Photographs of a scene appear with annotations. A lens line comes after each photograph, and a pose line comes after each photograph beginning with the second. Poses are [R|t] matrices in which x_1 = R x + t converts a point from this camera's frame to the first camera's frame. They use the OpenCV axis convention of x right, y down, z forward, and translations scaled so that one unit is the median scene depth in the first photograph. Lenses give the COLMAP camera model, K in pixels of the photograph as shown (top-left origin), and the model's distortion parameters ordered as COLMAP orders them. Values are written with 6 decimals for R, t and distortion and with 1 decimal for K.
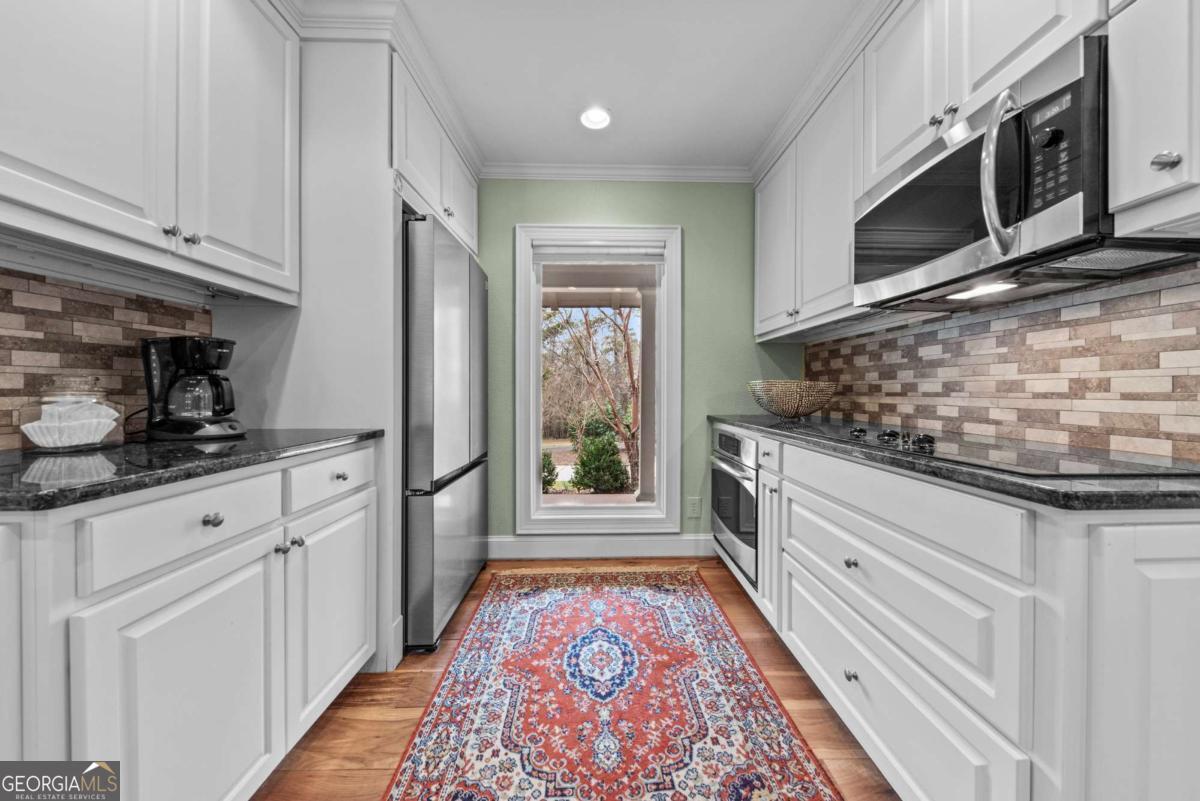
lens RADIAL K [[428.7, 0, 607.0], [0, 428.7, 392.1], [0, 0, 1]] dist [0.007816, -0.001008]
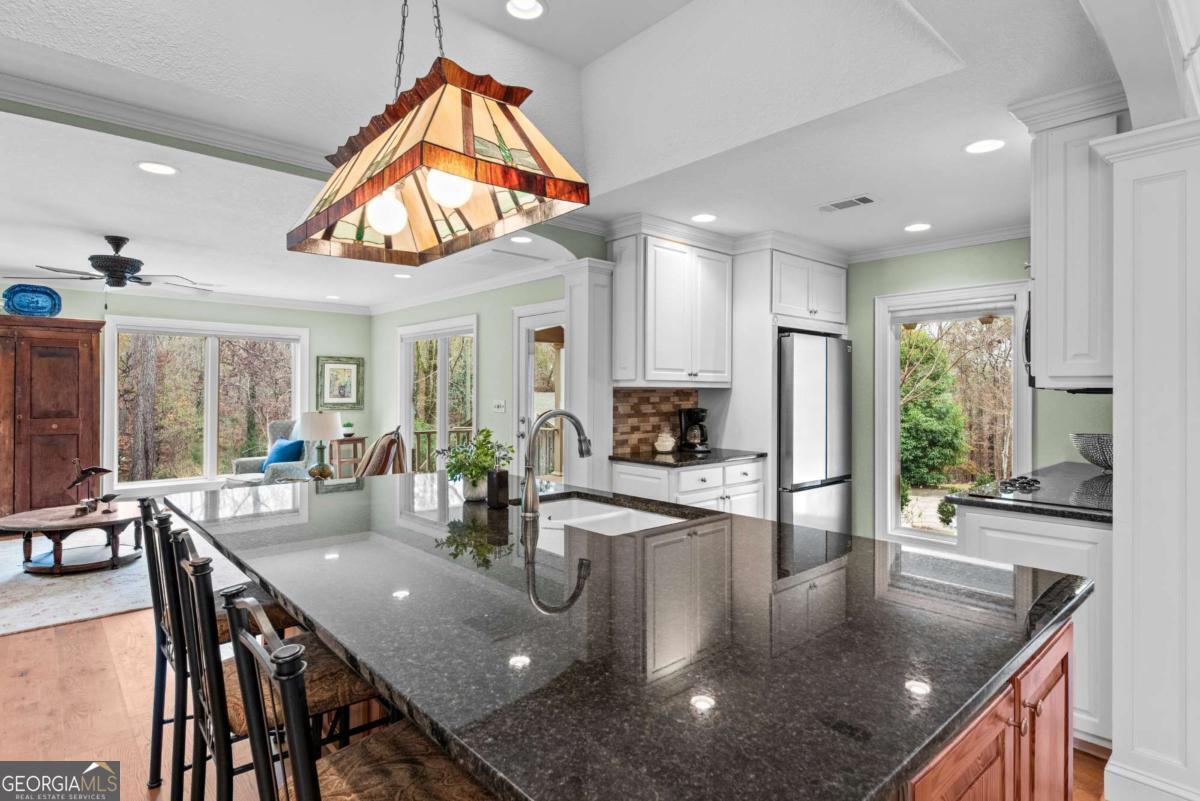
lens RADIAL K [[608.8, 0, 609.5], [0, 608.8, 385.9], [0, 0, 1]] dist [0.003546, -0.005432]
pose [[0.660109, -0.006693, -0.751140, 1.354295], [-0.006991, 0.999862, -0.015053, -0.211500], [0.751137, 0.015188, 0.659972, -1.689831]]
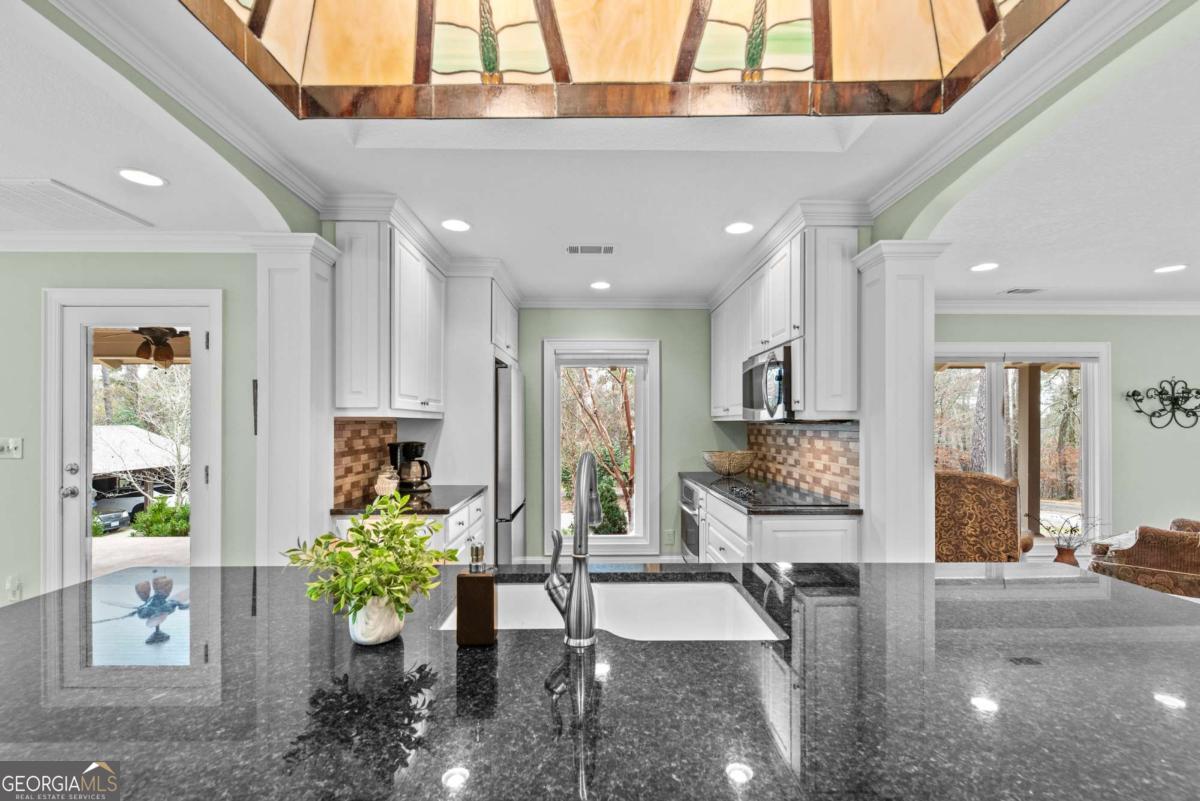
lens RADIAL K [[507.6, 0, 596.8], [0, 507.6, 420.8], [0, 0, 1]] dist [-0.002721, -0.000319]
pose [[0.999922, -0.001842, -0.012358, -0.033907], [0.001670, 0.999902, -0.013921, -0.209392], [0.012382, 0.013900, 0.999827, -1.539885]]
